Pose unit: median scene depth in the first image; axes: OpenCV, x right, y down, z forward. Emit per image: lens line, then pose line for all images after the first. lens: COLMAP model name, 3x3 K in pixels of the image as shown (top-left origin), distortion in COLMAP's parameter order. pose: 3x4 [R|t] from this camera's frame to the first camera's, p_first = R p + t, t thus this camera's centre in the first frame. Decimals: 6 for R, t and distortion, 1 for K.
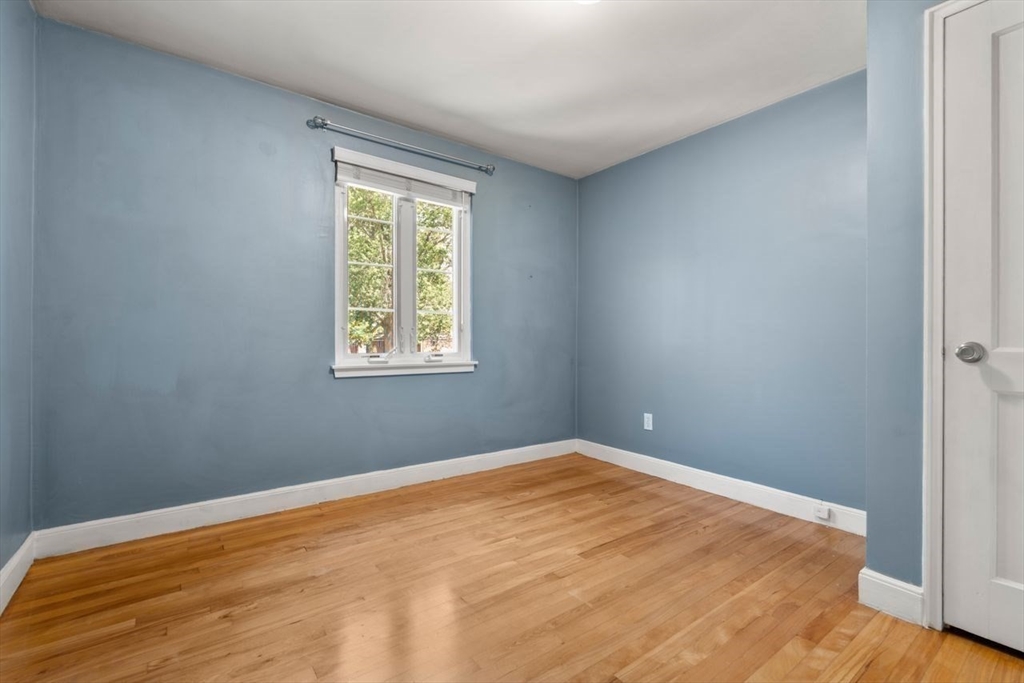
lens RADIAL K [[454.8, 0, 513.0], [0, 454.8, 343.9], [0, 0, 1]] dist [-0.001804, -0.000184]
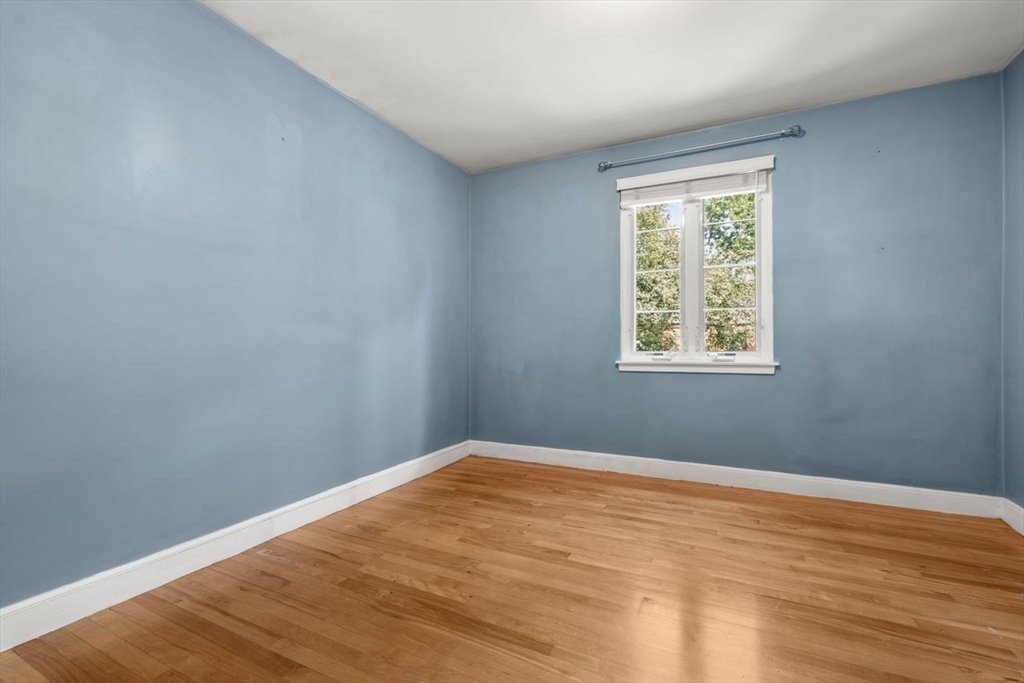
lens RADIAL K [[454.8, 0, 513.0], [0, 454.8, 343.9], [0, 0, 1]] dist [-0.001804, -0.000184]
pose [[0.449251, -0.007514, -0.893374, 0.546971], [0.000326, 0.999966, -0.008246, 0.012578], [0.893406, 0.003413, 0.449238, 0.203764]]
